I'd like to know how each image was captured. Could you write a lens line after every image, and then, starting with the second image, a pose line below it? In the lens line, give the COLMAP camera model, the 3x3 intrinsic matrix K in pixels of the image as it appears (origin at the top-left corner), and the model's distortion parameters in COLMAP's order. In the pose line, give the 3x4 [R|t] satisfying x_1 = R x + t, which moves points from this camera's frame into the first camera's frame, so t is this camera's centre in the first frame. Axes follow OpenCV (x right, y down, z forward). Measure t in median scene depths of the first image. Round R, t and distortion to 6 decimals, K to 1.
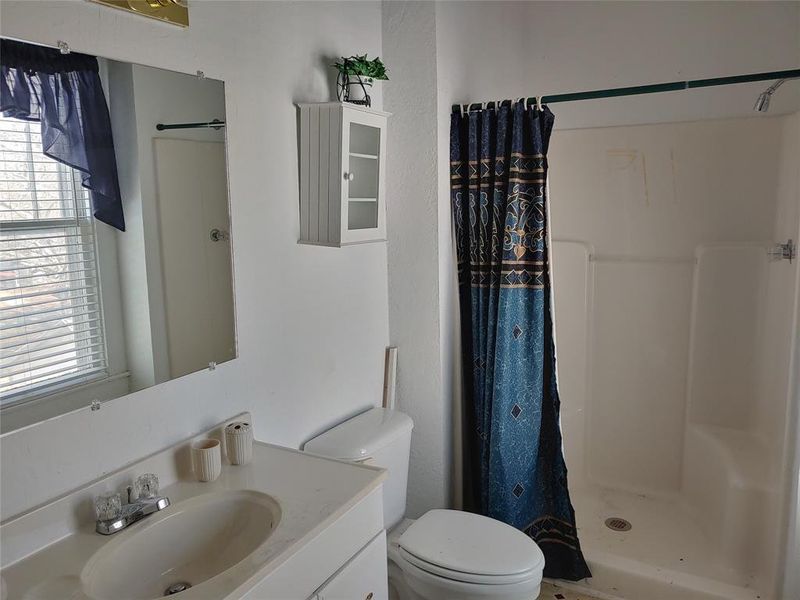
lens RADIAL K [[639.1, 0, 402.7], [0, 639.1, 291.4], [0, 0, 1]] dist [0.008889, -0.010106]
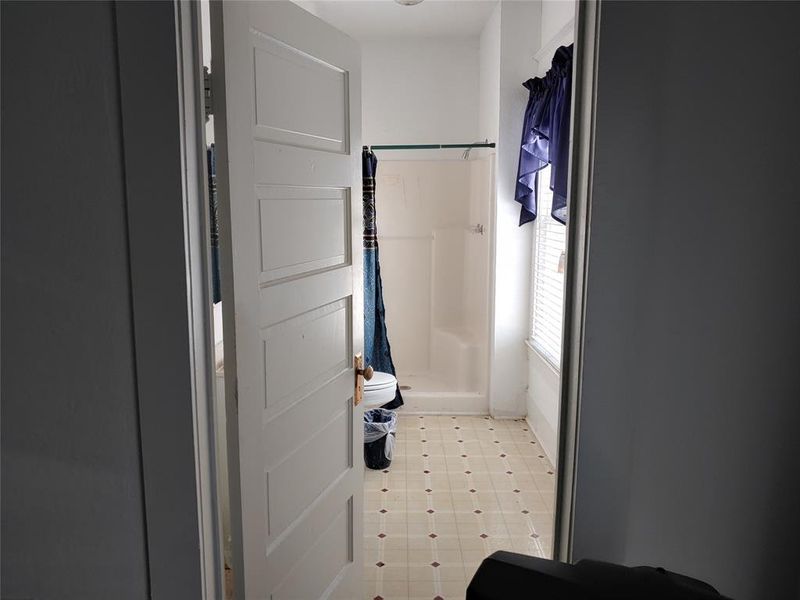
lens RADIAL K [[639.1, 0, 397.1], [0, 639.1, 303.3], [0, 0, 1]] dist [0.008889, -0.010106]
pose [[0.870312, -0.055661, 0.489345, -0.642312], [0.053587, 0.998396, 0.018258, 0.121754], [-0.489576, 0.010332, 0.871899, -0.648391]]
